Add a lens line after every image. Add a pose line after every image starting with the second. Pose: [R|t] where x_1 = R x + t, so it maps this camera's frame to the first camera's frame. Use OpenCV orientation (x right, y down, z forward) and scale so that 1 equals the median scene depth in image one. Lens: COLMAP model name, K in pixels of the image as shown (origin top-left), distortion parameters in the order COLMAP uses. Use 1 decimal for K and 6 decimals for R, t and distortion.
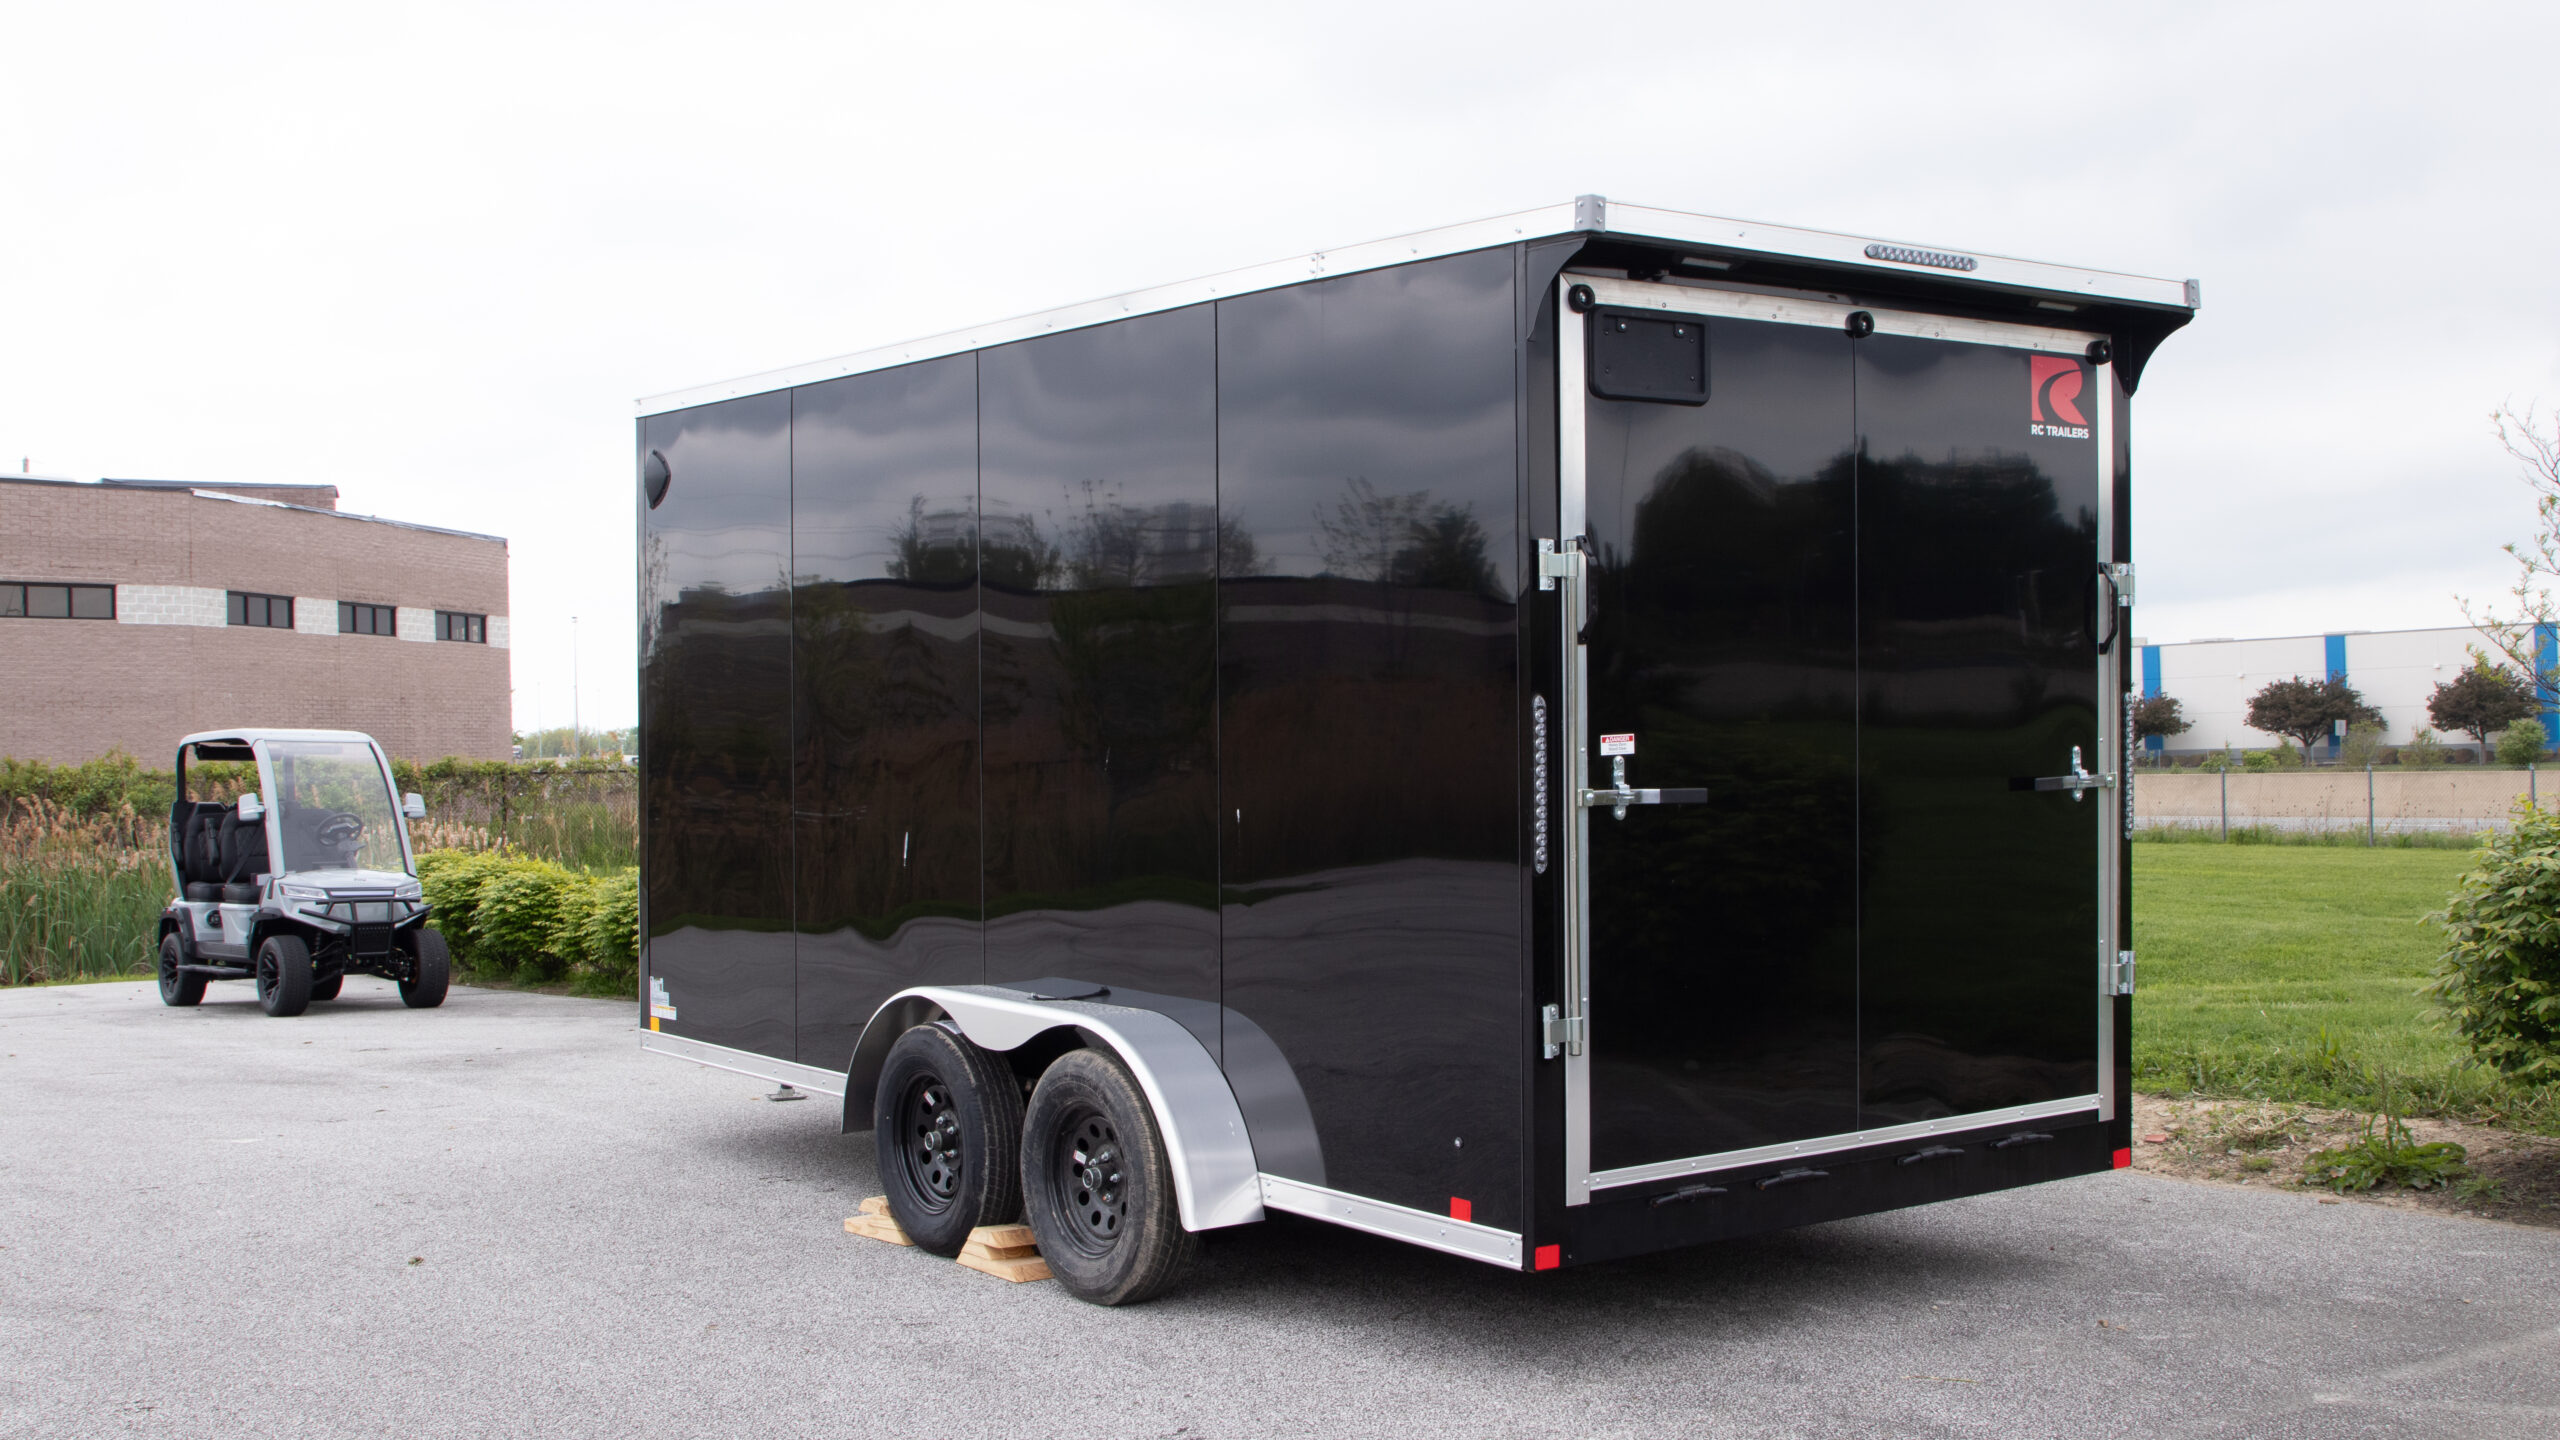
lens RADIAL K [[2797.0, 0, 1280.0], [0, 2797.0, 720.0], [0, 0, 1]] dist [-0.114105, 0.097126]
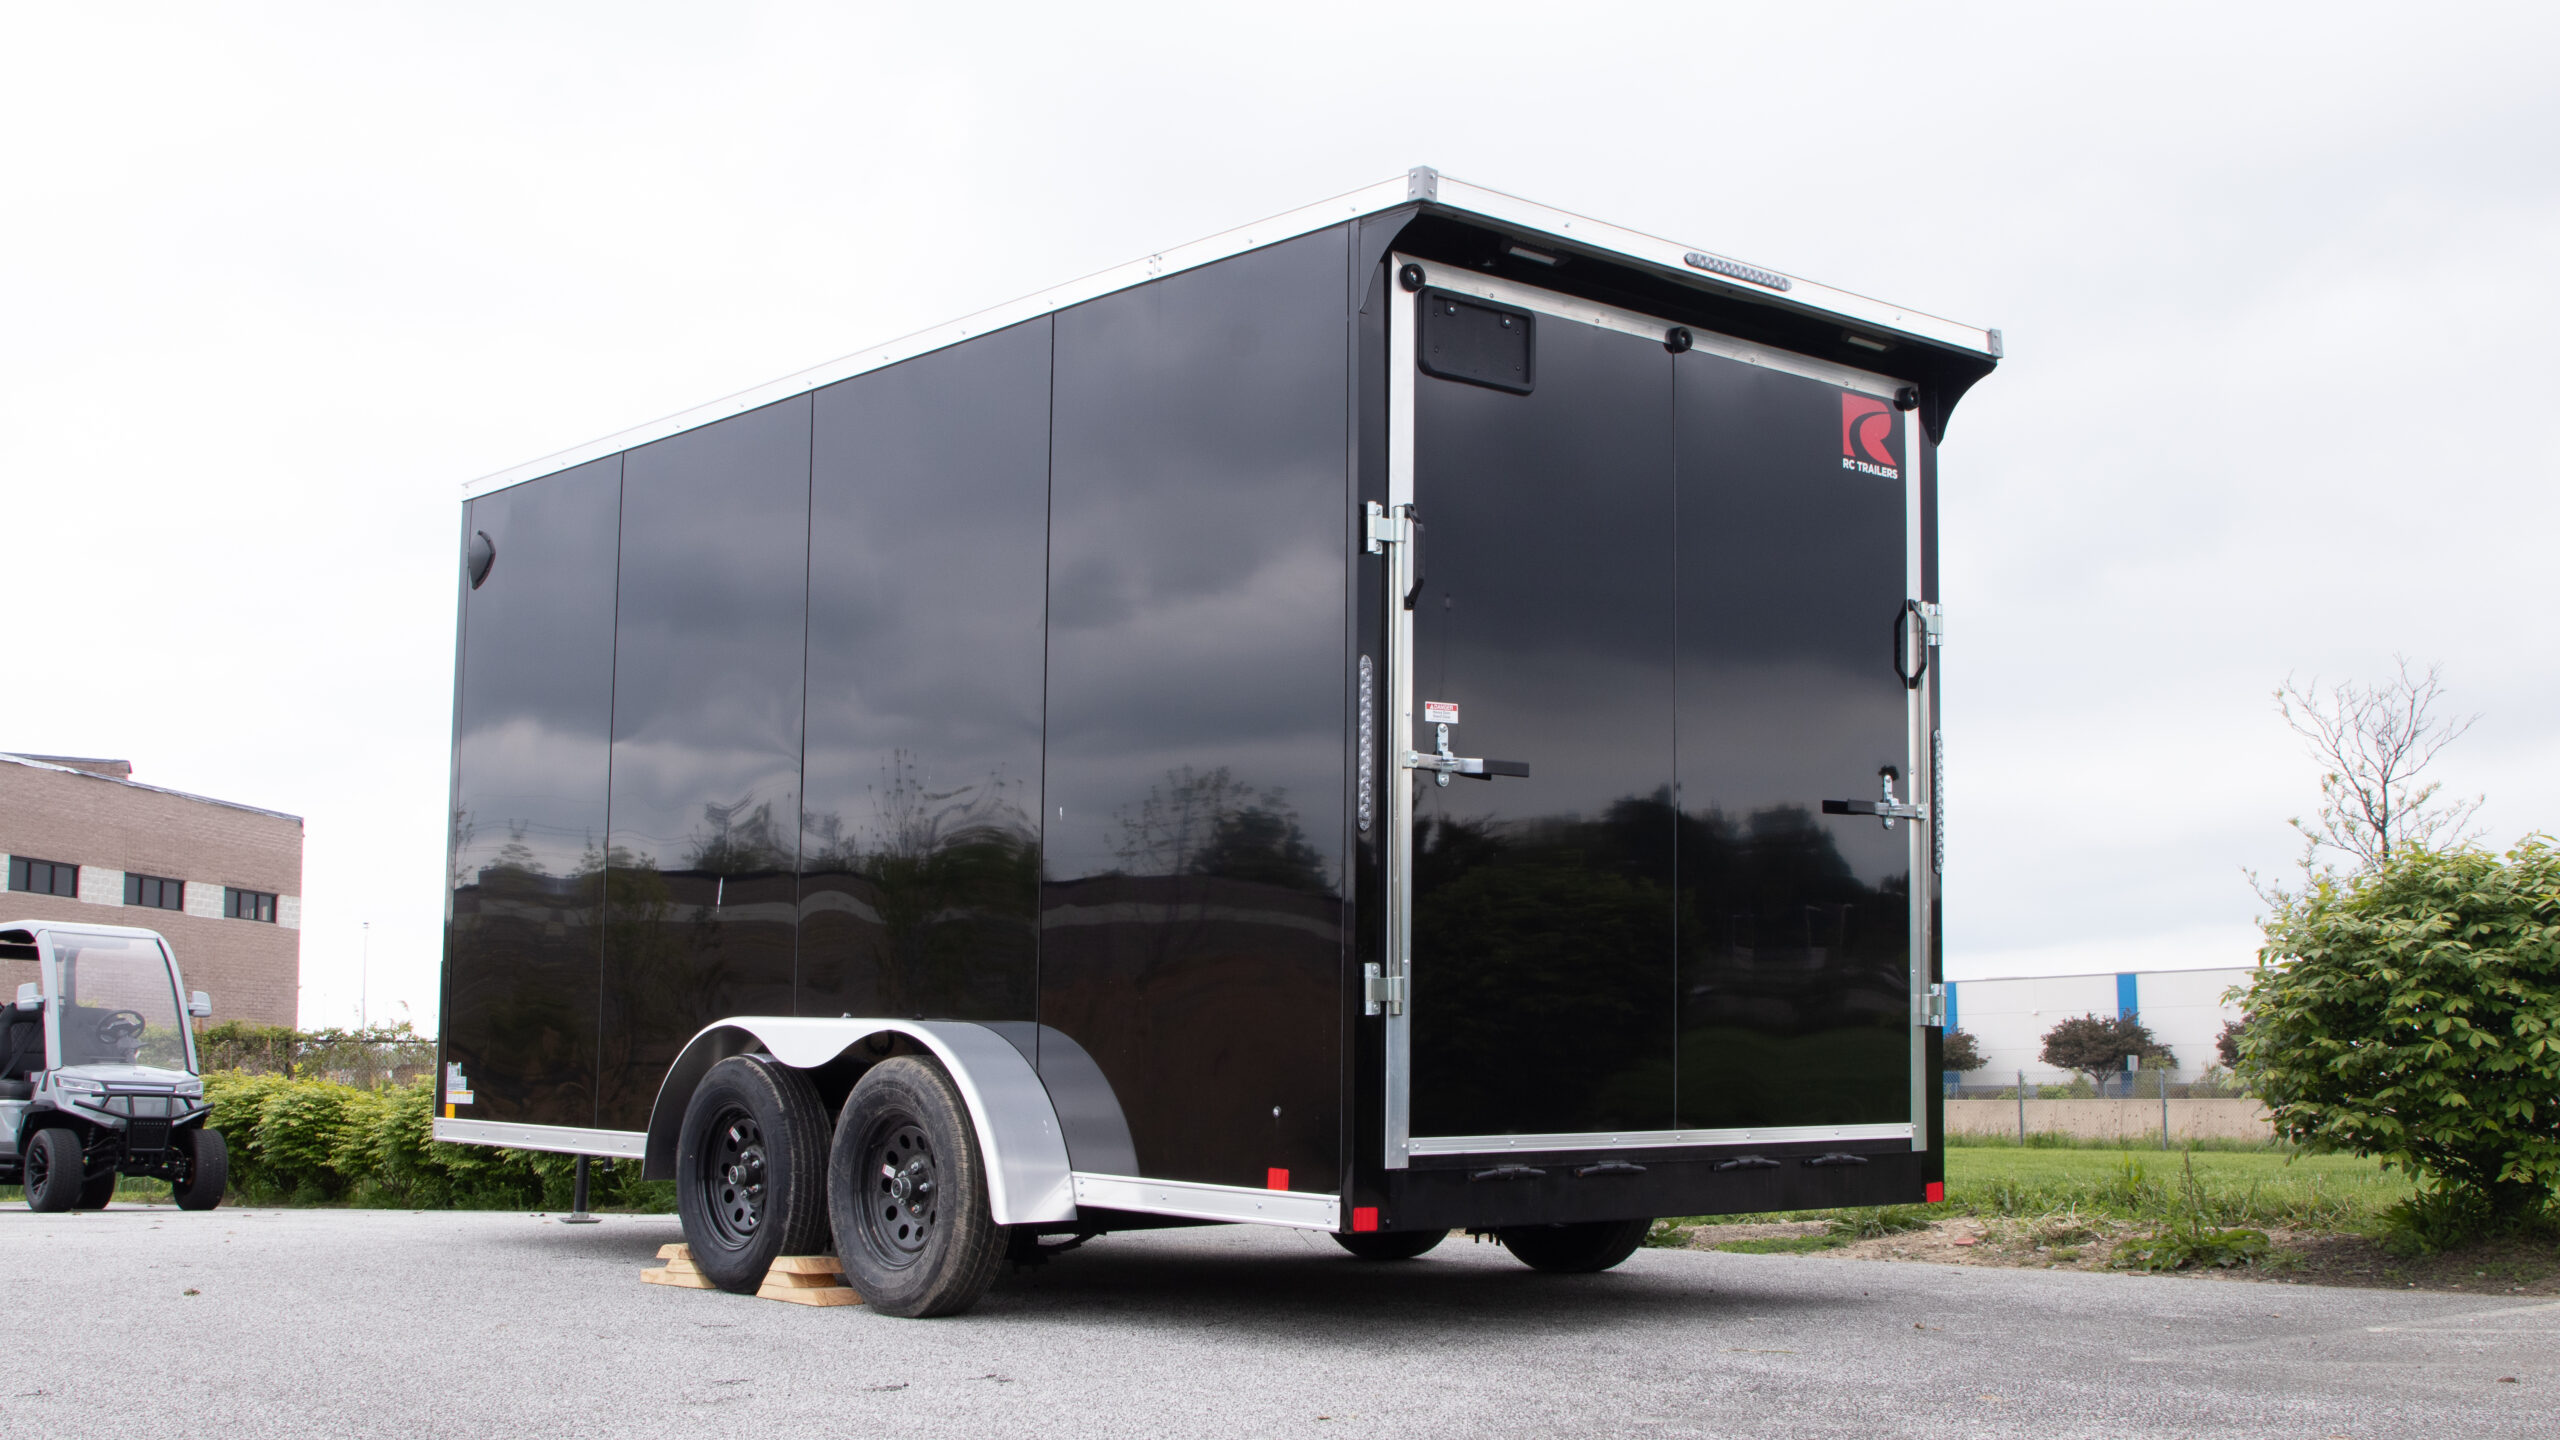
lens RADIAL K [[2798.5, 0, 1280.0], [0, 2798.5, 720.0], [0, 0, 1]] dist [-0.113385, 0.097245]
pose [[0.997313, 0.027440, 0.067923, -0.005423], [-0.019134, 0.992585, -0.120039, 0.115477], [-0.070713, 0.118417, 0.990443, 0.000023]]
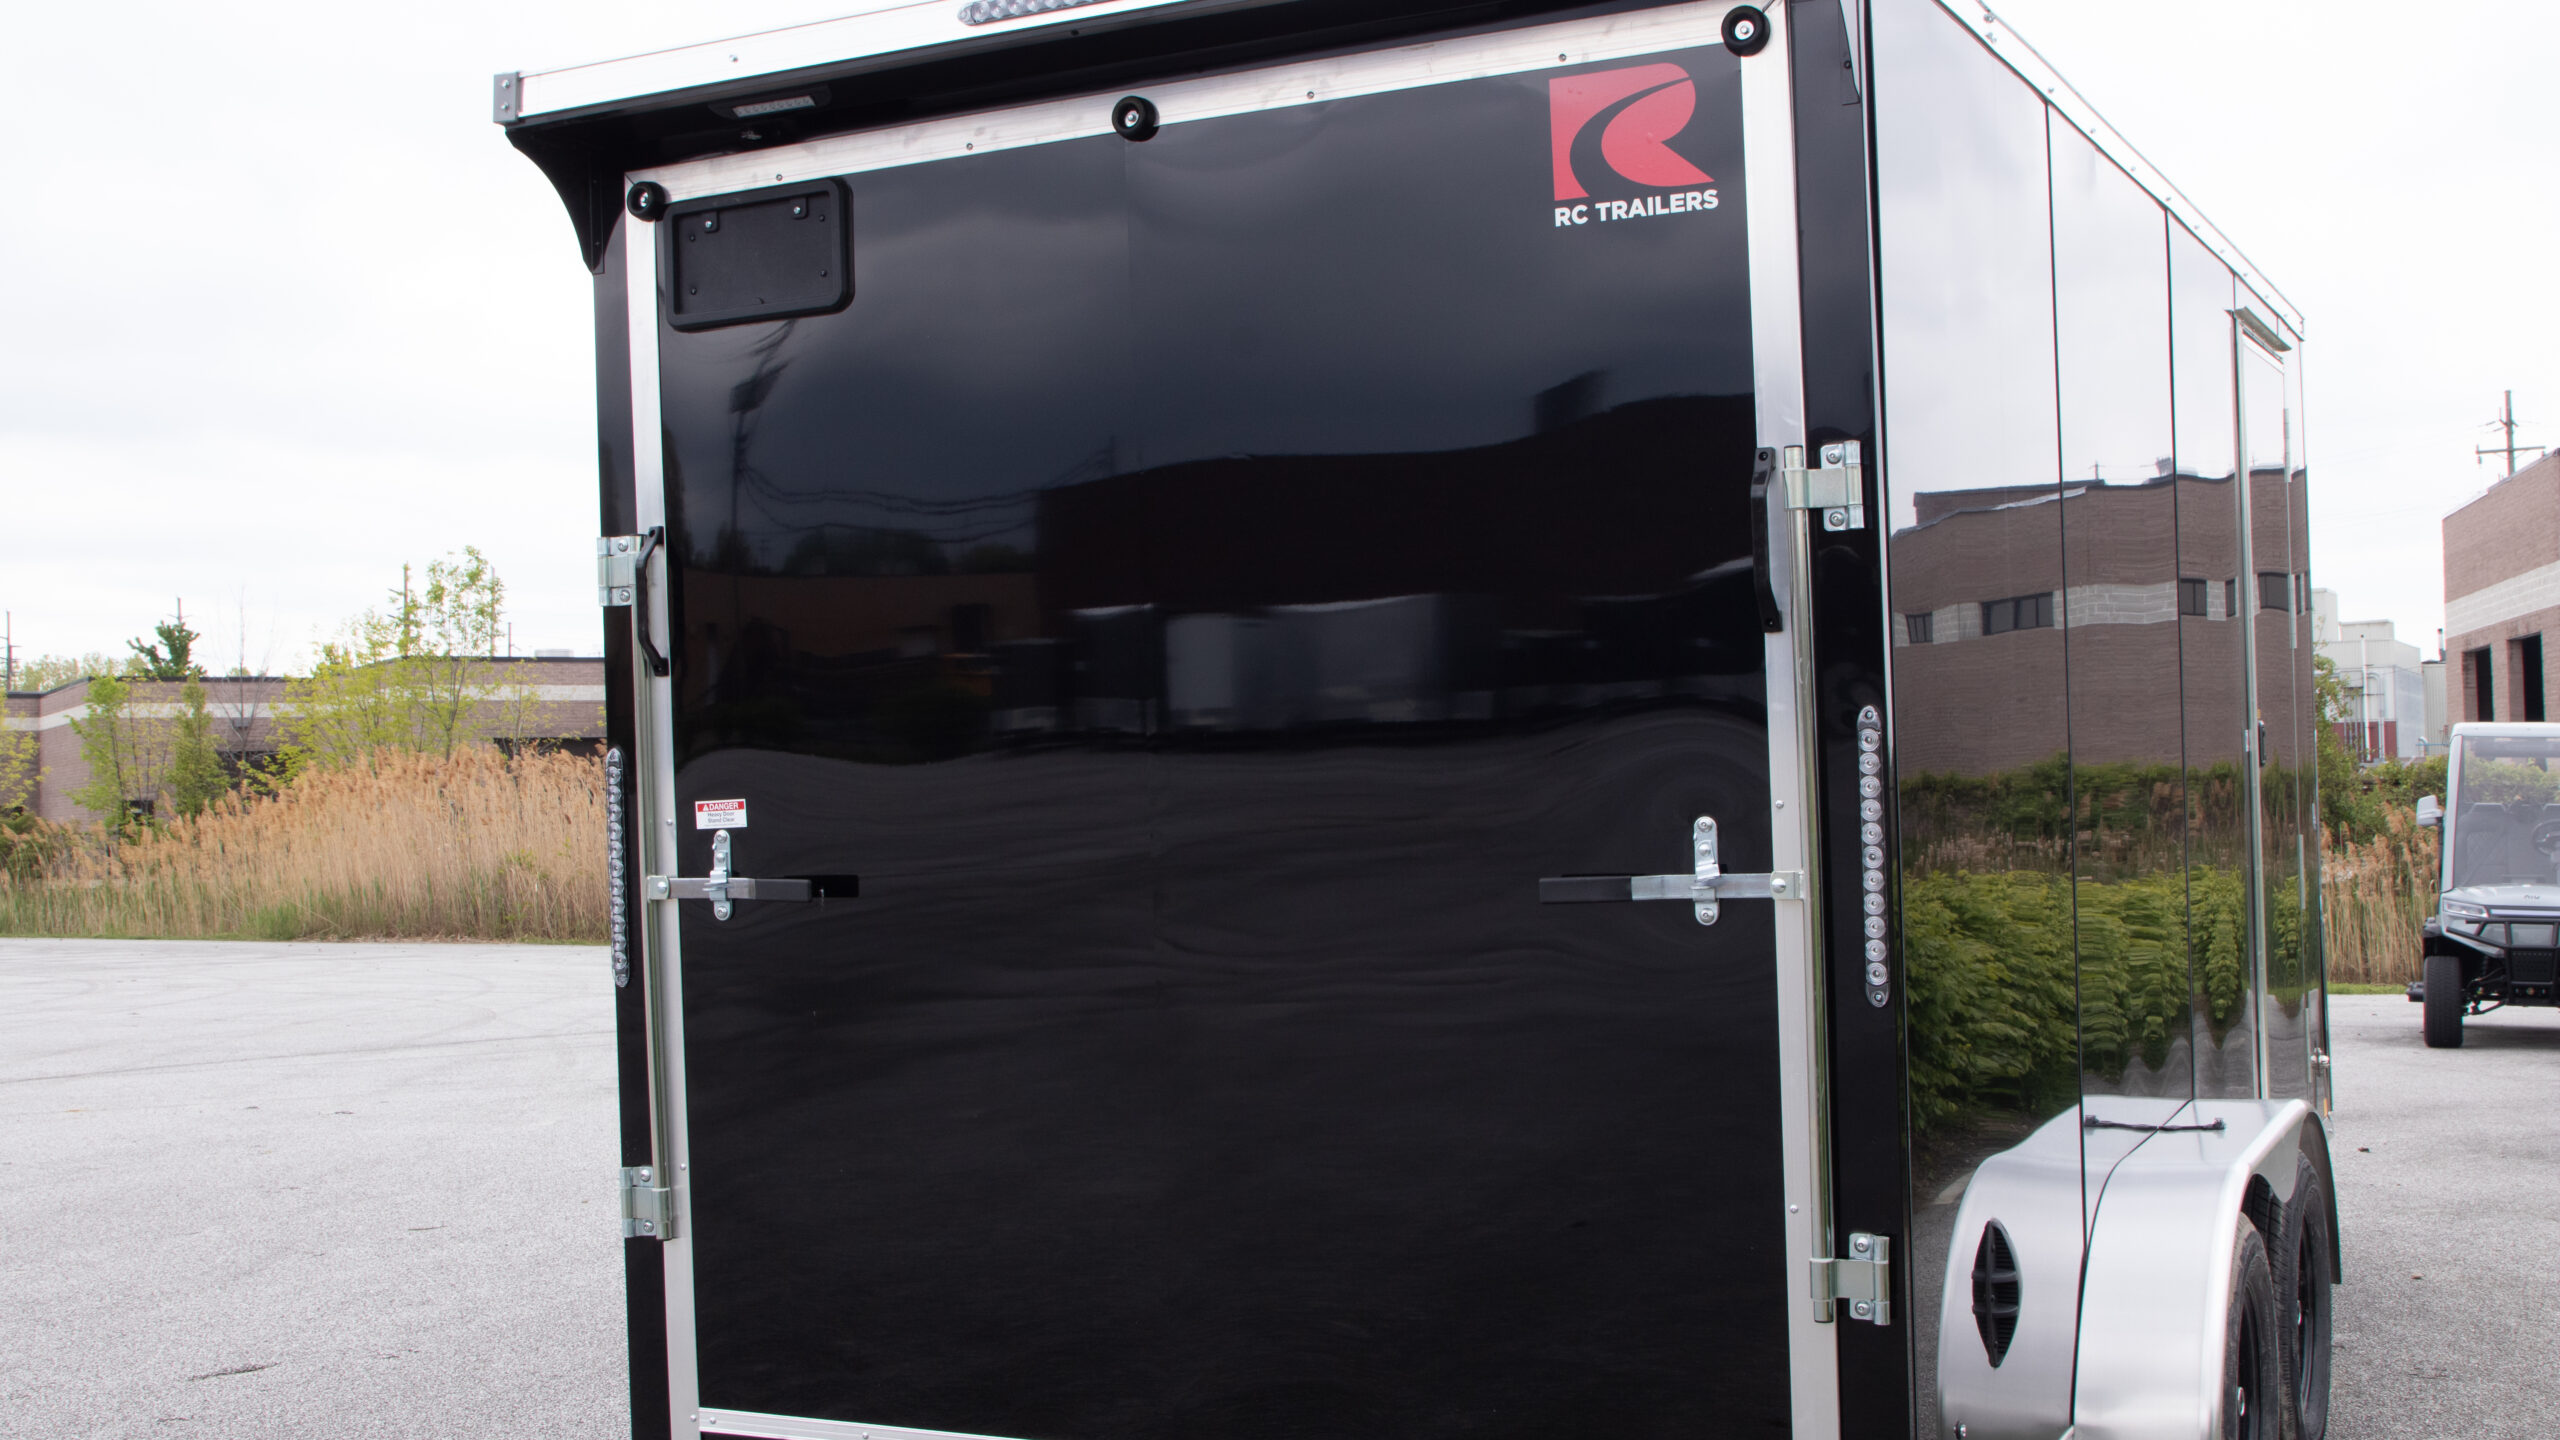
lens RADIAL K [[2798.5, 0, 1280.0], [0, 2798.5, 720.0], [0, 0, 1]] dist [-0.113385, 0.097245]
pose [[0.456925, -0.013964, -0.889396, 0.700677], [0.021730, 0.999754, -0.004533, -0.007566], [0.889240, -0.017255, 0.457116, 0.690332]]
